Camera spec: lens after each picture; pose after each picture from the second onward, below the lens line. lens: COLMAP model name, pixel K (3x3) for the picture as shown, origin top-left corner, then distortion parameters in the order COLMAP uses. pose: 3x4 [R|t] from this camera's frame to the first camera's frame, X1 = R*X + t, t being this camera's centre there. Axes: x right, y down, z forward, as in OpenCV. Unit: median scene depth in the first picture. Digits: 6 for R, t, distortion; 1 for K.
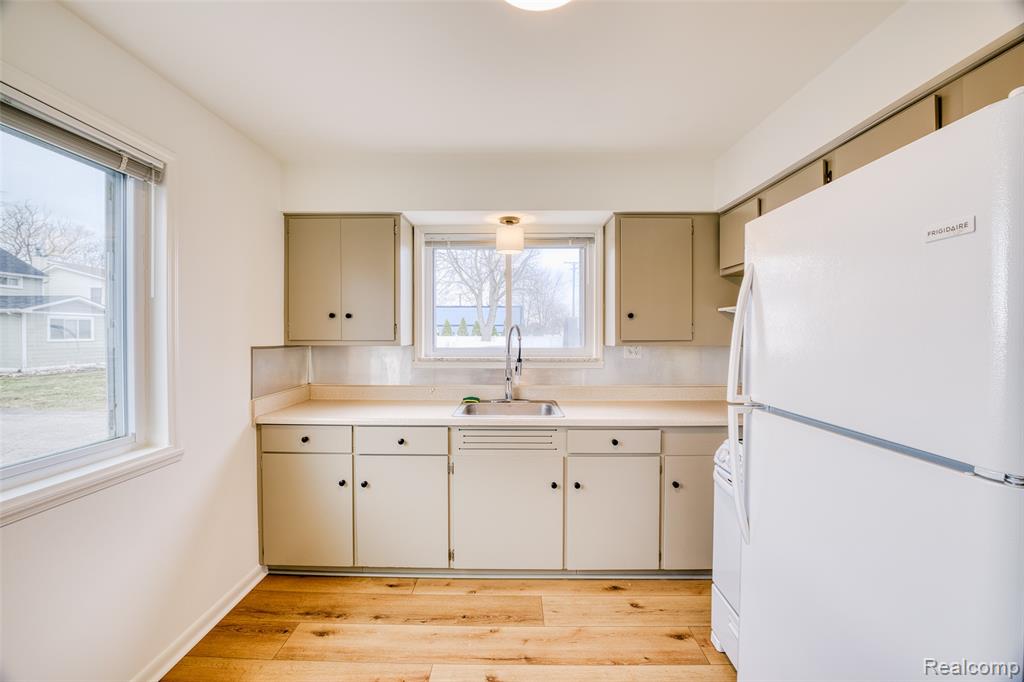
lens RADIAL K [[424.4, 0, 512.0], [0, 424.4, 341.0], [0, 0, 1]] dist [-0.024762, 0.000170]
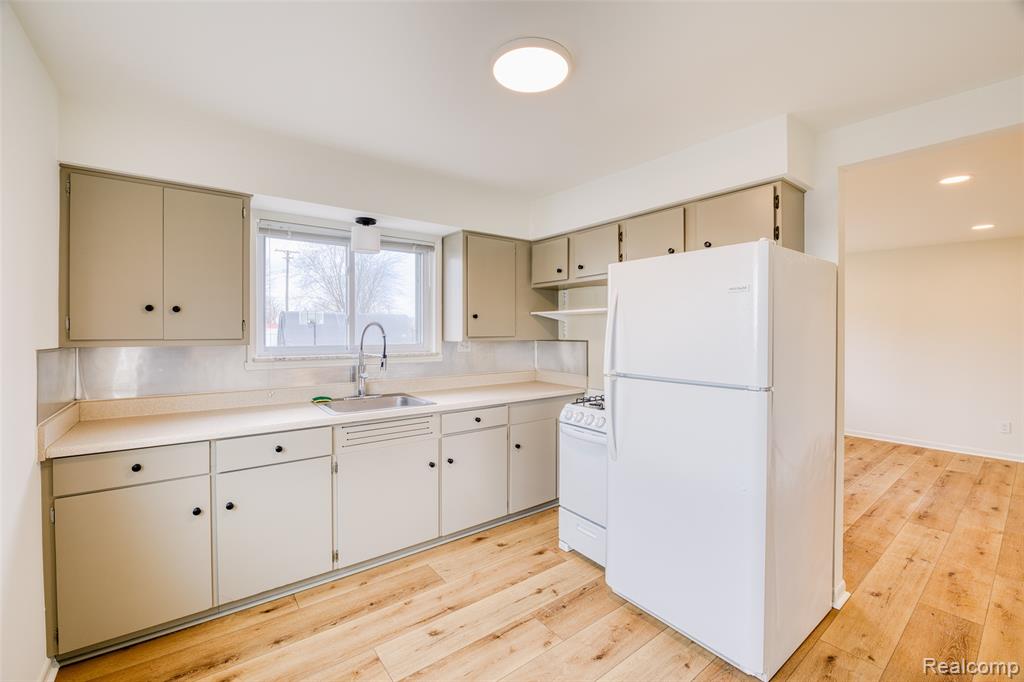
lens RADIAL K [[424.7, 0, 512.6], [0, 424.7, 336.9], [0, 0, 1]] dist [-0.022382, 0.000919]
pose [[0.789151, -0.008777, 0.614136, -0.420647], [0.009333, 0.999954, 0.002297, -0.002768], [-0.614128, 0.003919, 0.789197, -0.032201]]
